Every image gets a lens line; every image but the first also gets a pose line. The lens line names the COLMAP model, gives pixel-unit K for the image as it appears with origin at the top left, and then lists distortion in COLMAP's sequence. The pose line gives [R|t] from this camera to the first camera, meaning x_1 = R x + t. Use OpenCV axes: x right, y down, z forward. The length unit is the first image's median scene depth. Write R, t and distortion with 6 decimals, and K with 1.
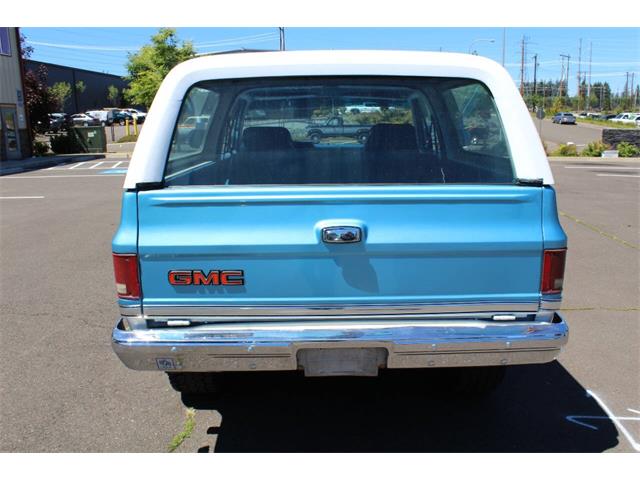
lens RADIAL K [[554.7, 0, 317.3], [0, 554.7, 251.6], [0, 0, 1]] dist [-0.094893, -0.005922]
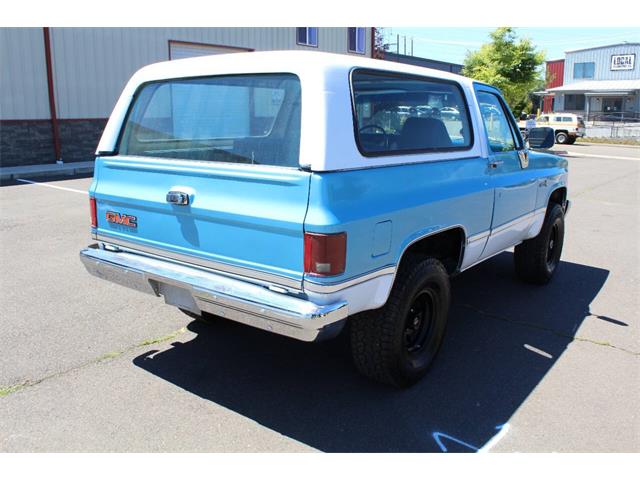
lens RADIAL K [[551.8, 0, 320.0], [0, 551.8, 240.0], [0, 0, 1]] dist [-0.109501, 0.015110]
pose [[0.799047, 0.146114, -0.583245, 1.026827], [-0.151480, 0.987655, 0.039898, -0.033445], [0.581874, 0.056469, 0.811316, 0.145448]]
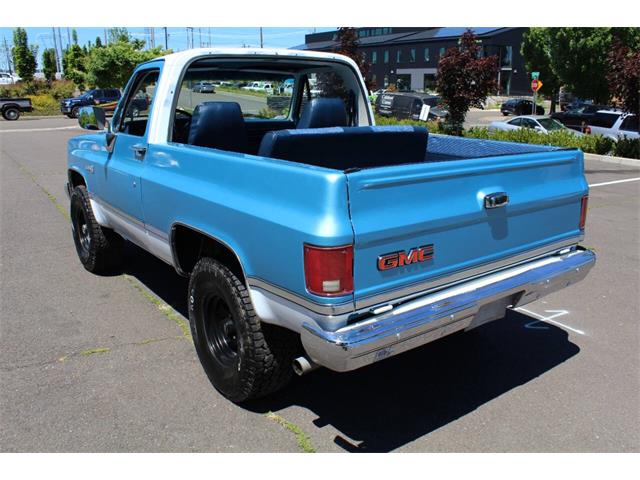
lens RADIAL K [[551.8, 0, 320.0], [0, 551.8, 240.0], [0, 0, 1]] dist [-0.109501, 0.015110]
pose [[0.803823, -0.142323, 0.577593, -0.866361], [0.122608, 0.989748, 0.073250, -0.072714], [-0.582097, 0.011937, 0.813032, 0.280773]]
